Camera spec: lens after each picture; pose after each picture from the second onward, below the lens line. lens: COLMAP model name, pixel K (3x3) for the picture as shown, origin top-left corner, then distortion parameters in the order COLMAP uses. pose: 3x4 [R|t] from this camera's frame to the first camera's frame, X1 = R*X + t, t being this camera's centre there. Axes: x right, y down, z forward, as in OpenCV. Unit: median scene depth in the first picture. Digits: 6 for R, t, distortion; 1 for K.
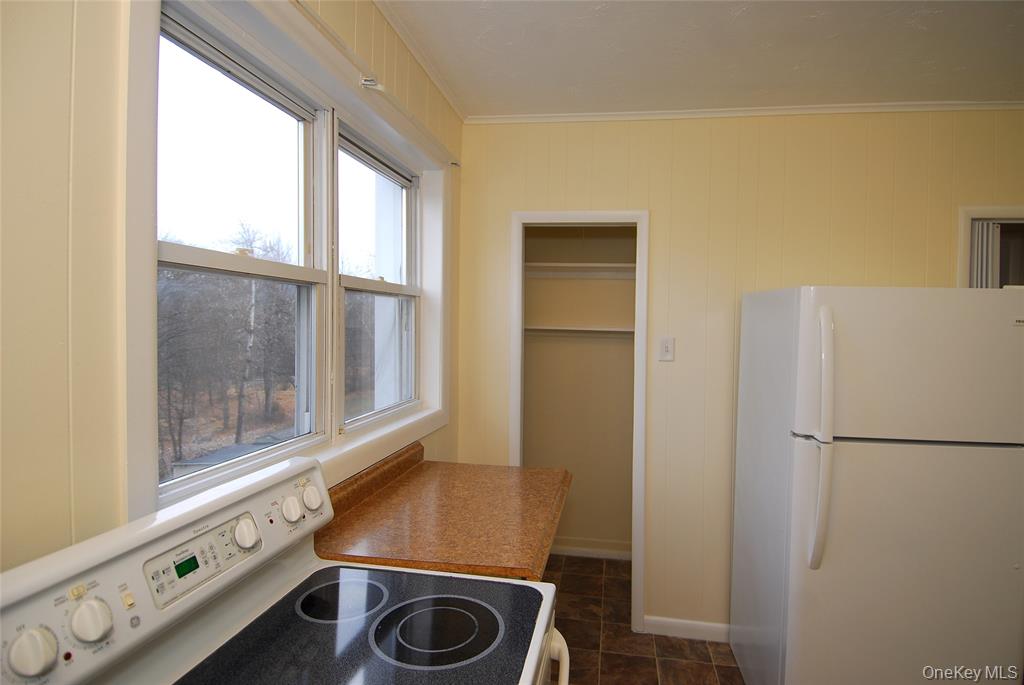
lens RADIAL K [[533.0, 0, 538.6], [0, 533.0, 338.8], [0, 0, 1]] dist [0.003897, -0.025608]
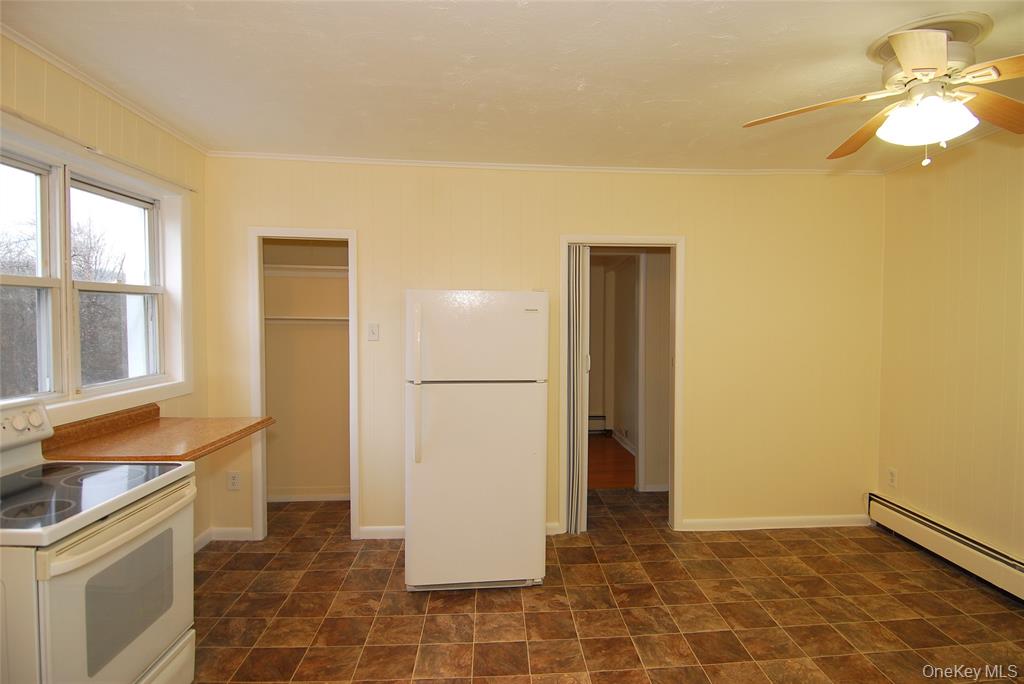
lens RADIAL K [[533.0, 0, 538.6], [0, 533.0, 338.3], [0, 0, 1]] dist [0.003897, -0.025608]
pose [[0.967593, -0.021479, 0.251600, 0.335627], [0.017323, 0.999675, 0.018722, 0.019139], [-0.251920, -0.013757, 0.967650, -0.474680]]
